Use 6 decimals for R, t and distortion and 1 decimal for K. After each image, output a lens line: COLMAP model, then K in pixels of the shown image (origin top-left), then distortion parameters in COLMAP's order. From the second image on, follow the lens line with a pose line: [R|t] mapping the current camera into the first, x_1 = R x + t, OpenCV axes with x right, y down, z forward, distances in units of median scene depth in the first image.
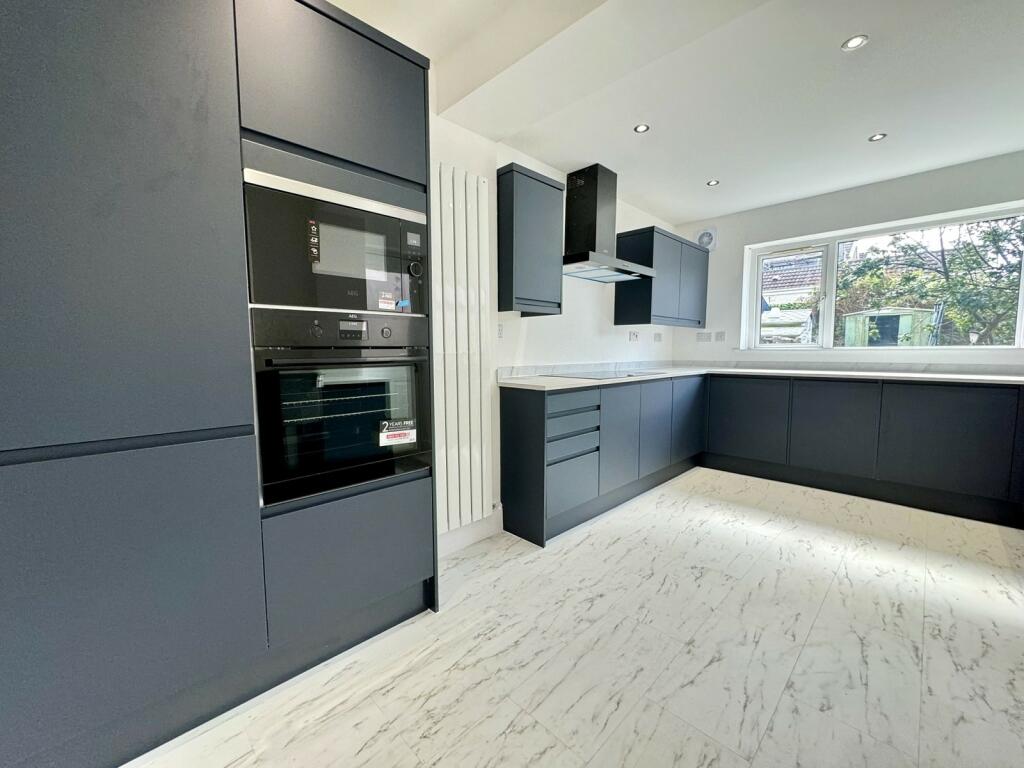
lens RADIAL K [[415.4, 0, 512.0], [0, 415.4, 384.0], [0, 0, 1]] dist [-0.000258, 0.000229]
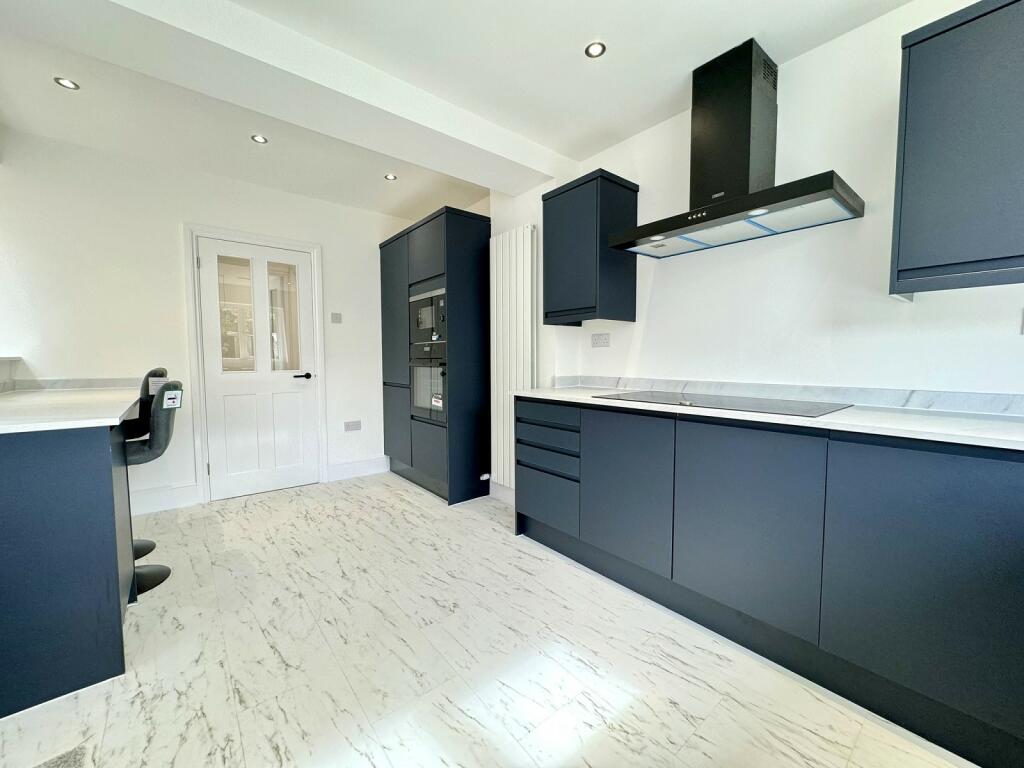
lens RADIAL K [[407.7, 0, 512.0], [0, 407.7, 384.0], [0, 0, 1]] dist [-0.001780, 0.000043]
pose [[-0.091740, 0.066027, -0.993592, 0.993036], [-0.078496, 0.994215, 0.073316, -0.080629], [0.992684, 0.084719, -0.086027, 0.908937]]
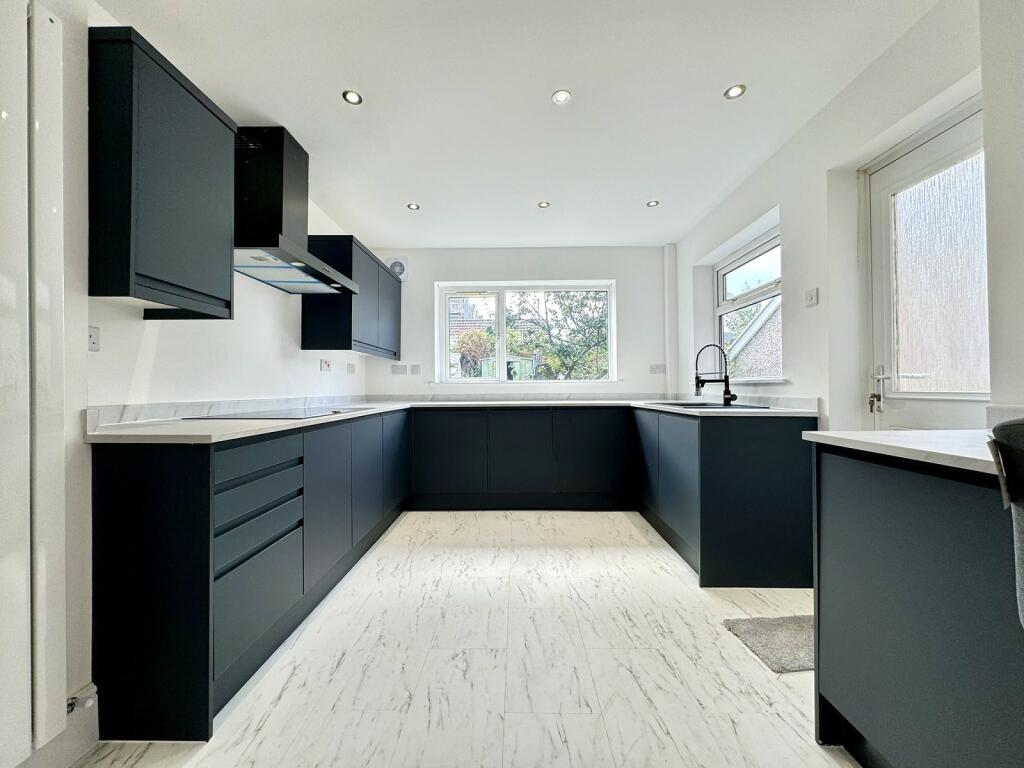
lens RADIAL K [[407.7, 0, 512.0], [0, 407.7, 384.0], [0, 0, 1]] dist [-0.001780, 0.000043]
pose [[0.710451, 0.004787, 0.703731, -0.014297], [0.062184, 0.995638, -0.069550, -0.000241], [-0.700994, 0.093172, 0.707054, 0.273135]]
